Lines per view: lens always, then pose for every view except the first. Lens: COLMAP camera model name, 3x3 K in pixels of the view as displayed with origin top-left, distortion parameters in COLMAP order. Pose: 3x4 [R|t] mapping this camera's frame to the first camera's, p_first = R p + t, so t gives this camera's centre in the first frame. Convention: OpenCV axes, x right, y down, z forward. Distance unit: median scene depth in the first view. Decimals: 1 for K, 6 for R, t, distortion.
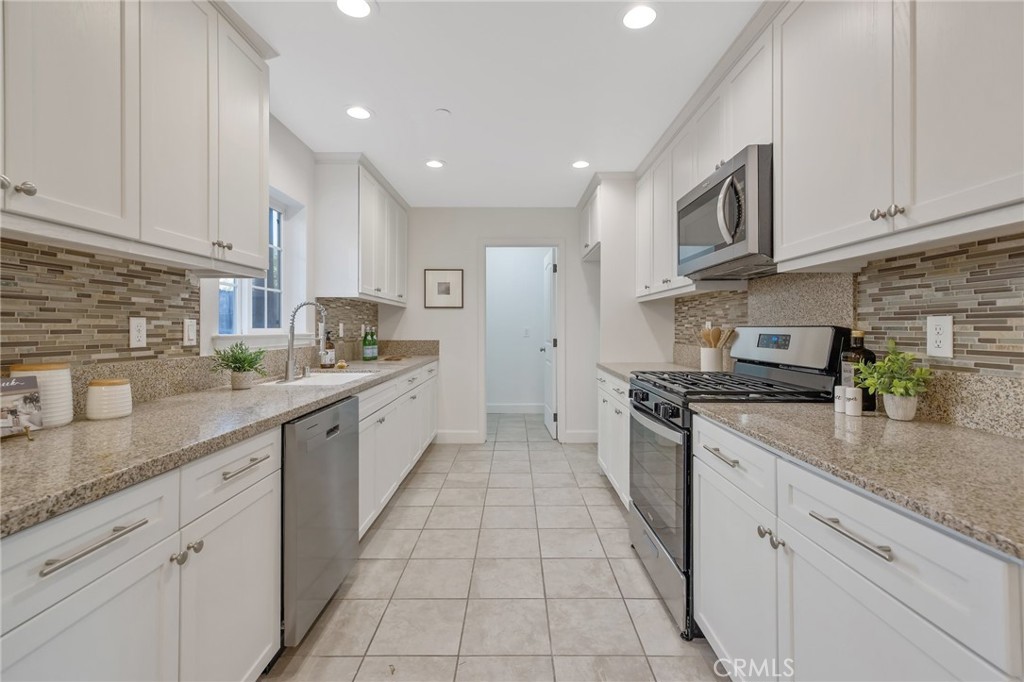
lens RADIAL K [[436.7, 0, 515.2], [0, 436.7, 329.2], [0, 0, 1]] dist [-0.000533, -0.000034]
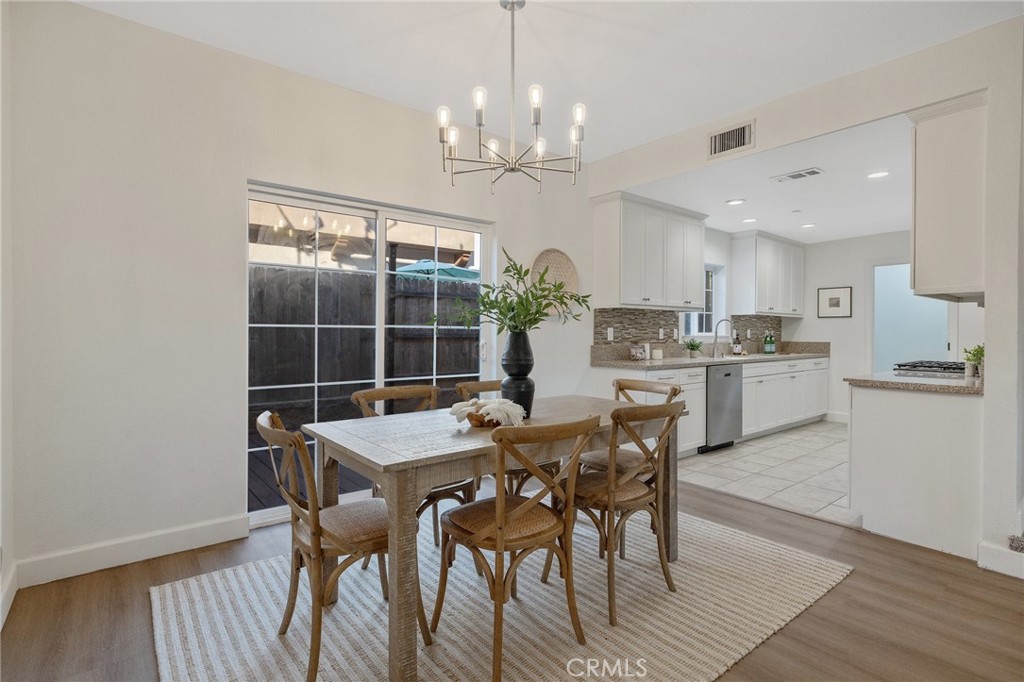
lens RADIAL K [[487.5, 0, 511.3], [0, 487.5, 332.9], [0, 0, 1]] dist [0.000081, -0.000071]
pose [[0.610882, 0.003644, -0.791713, 0.629241], [-0.005508, 0.999985, 0.000353, 0.003424], [0.791702, 0.004145, 0.610893, -1.020059]]
